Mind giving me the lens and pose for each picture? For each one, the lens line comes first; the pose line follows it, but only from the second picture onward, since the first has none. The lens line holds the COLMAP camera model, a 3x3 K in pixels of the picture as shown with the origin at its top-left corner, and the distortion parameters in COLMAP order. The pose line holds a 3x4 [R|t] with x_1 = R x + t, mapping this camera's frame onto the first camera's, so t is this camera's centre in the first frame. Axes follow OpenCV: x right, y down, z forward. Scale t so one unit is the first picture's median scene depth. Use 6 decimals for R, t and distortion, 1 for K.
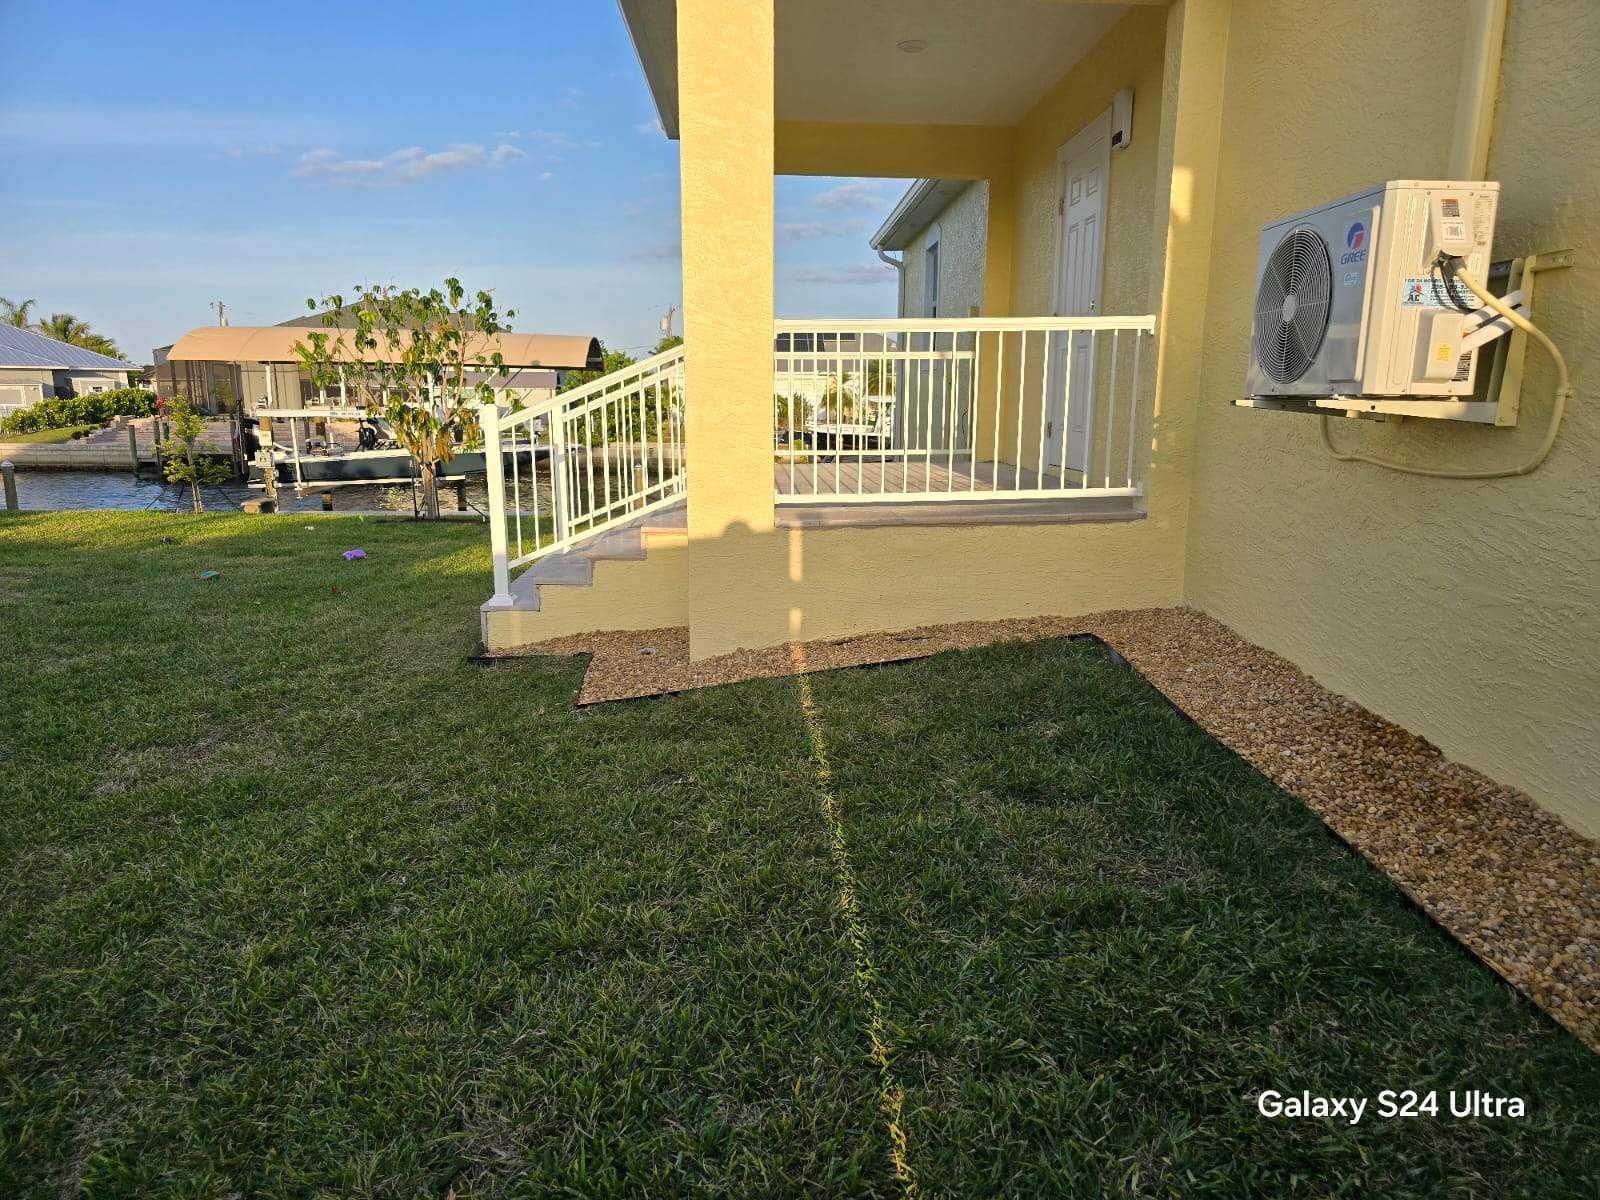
lens RADIAL K [[1045.1, 0, 827.8], [0, 1045.1, 601.2], [0, 0, 1]] dist [0.025922, -0.000890]
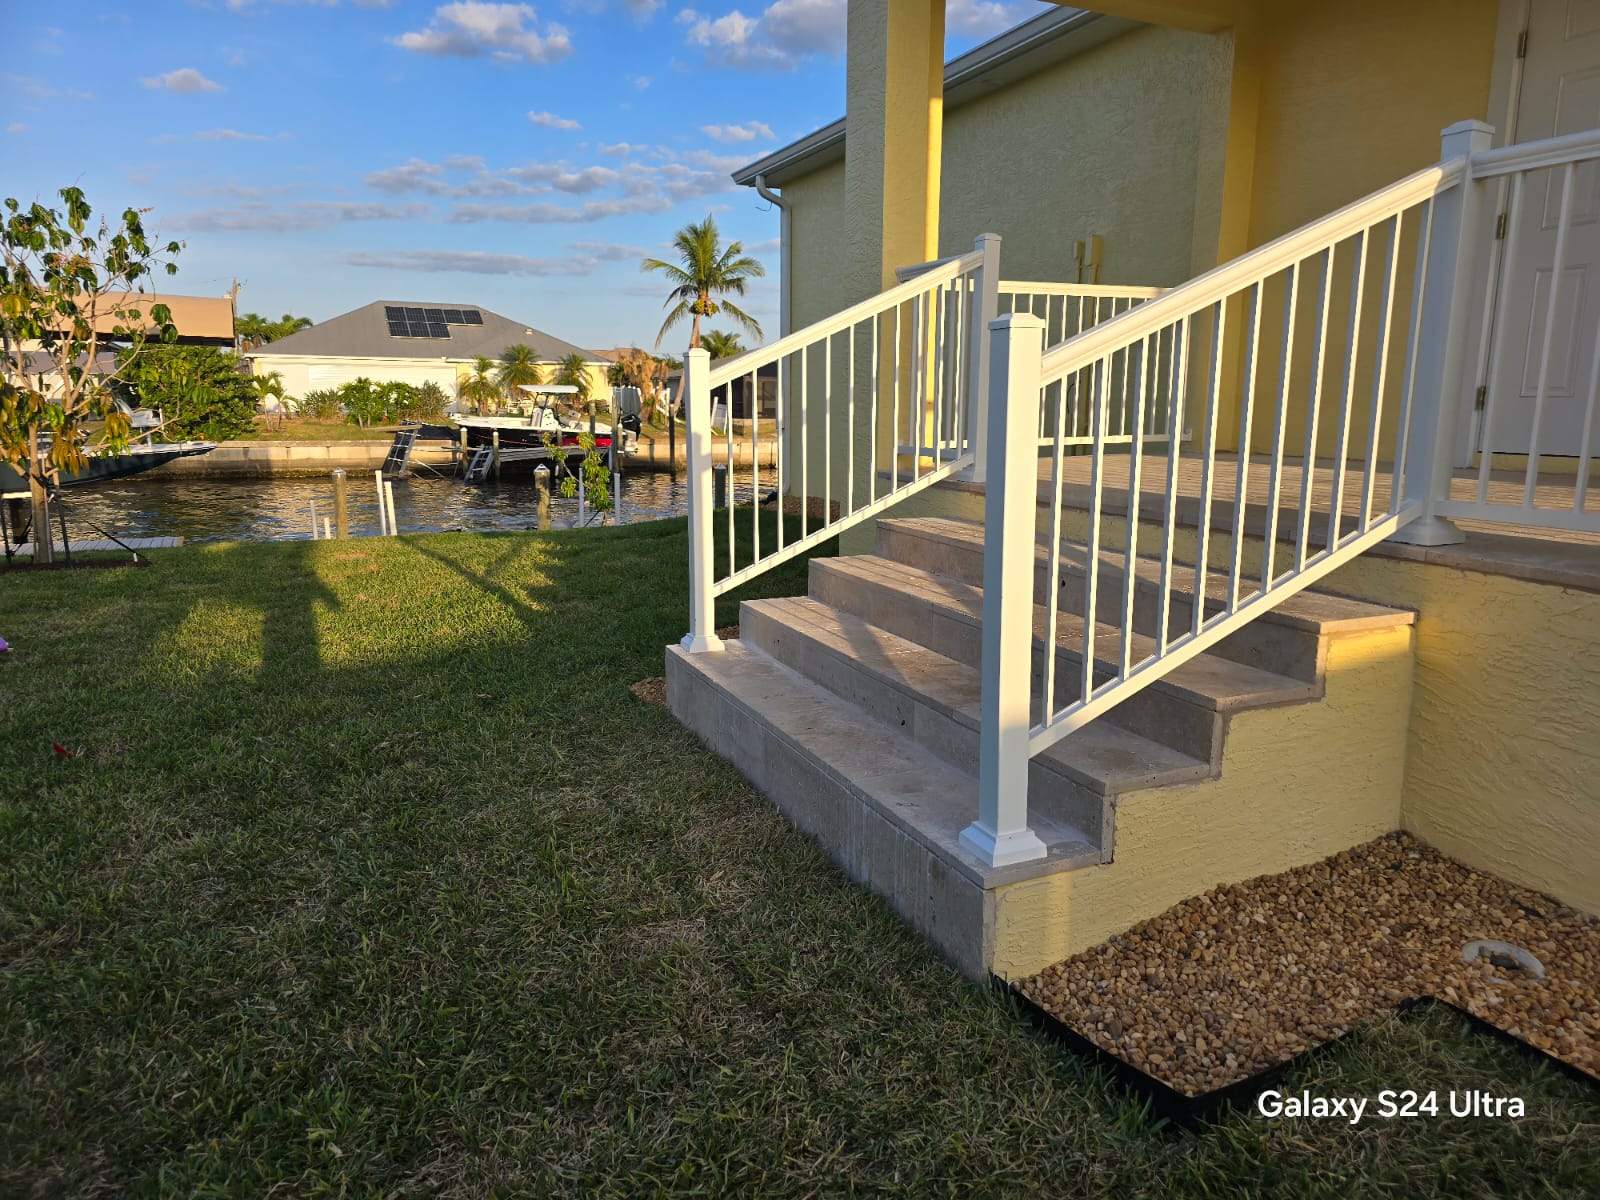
lens RADIAL K [[1050.6, 0, 801.7], [0, 1050.6, 561.9], [0, 0, 1]] dist [0.008332, 0.001986]
pose [[0.934624, -0.052784, 0.351700, -0.503443], [0.064249, 0.997713, -0.021000, -0.096724], [-0.349787, 0.042223, 0.935877, 0.681539]]
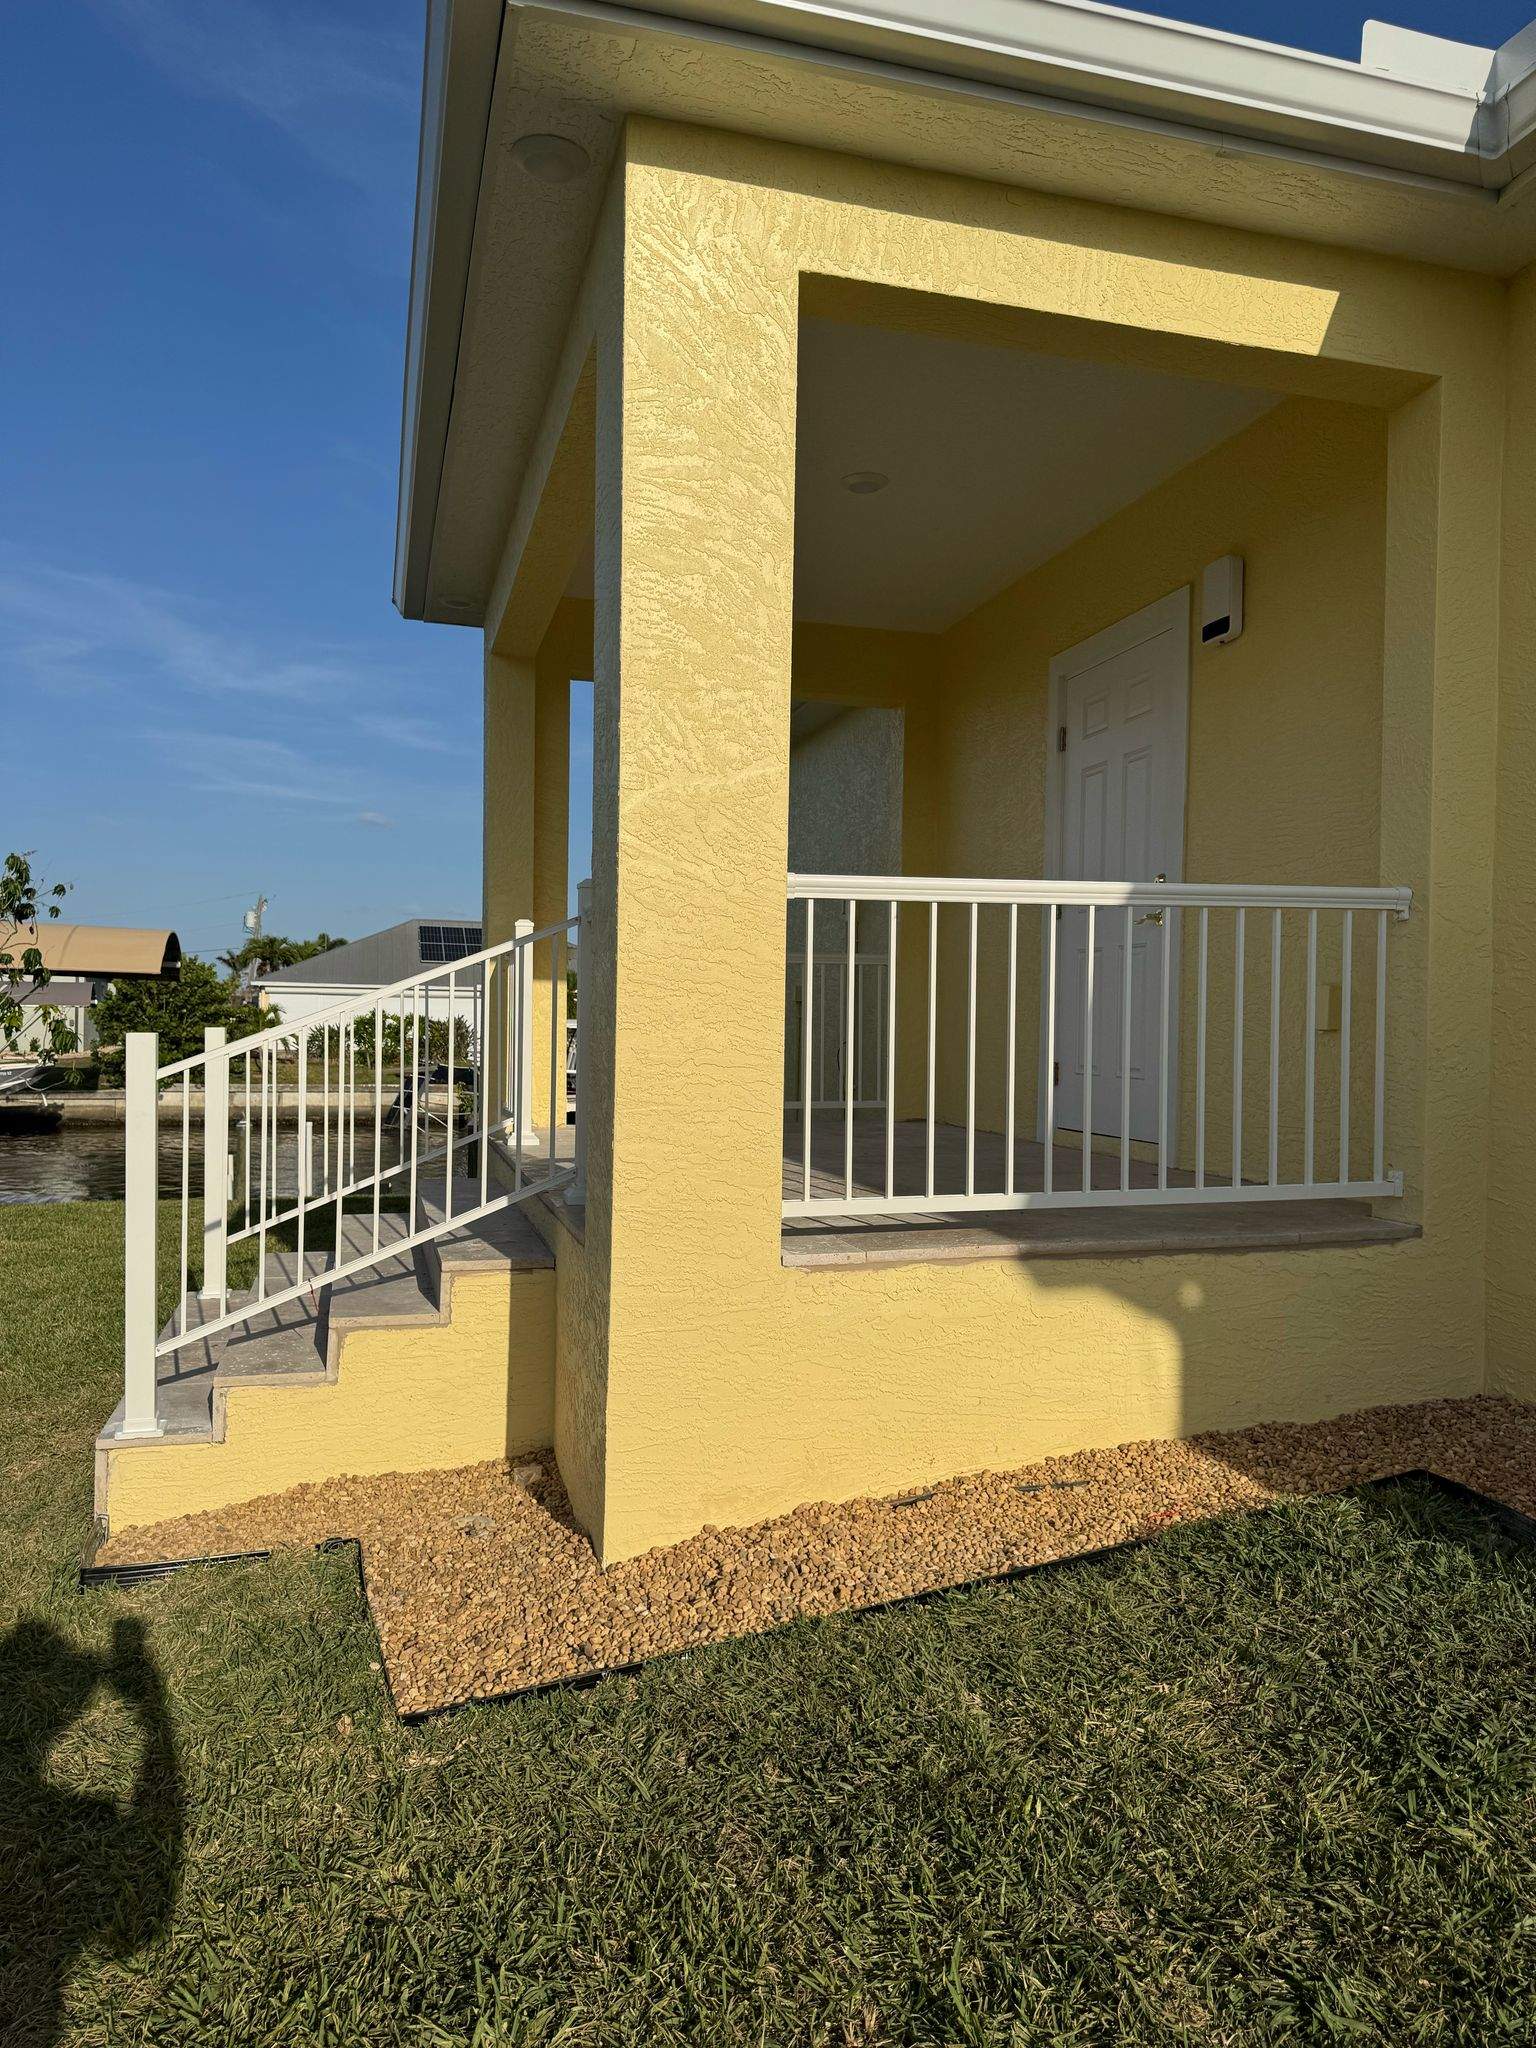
lens RADIAL K [[1387.2, 0, 769.3], [0, 1387.2, 1031.1], [0, 0, 1]] dist [0.045661, -0.038744]
pose [[0.977025, 0.008036, 0.212972, -0.166126], [0.031819, 0.982589, -0.183046, -0.051569], [-0.210735, 0.185617, 0.959759, 0.282084]]
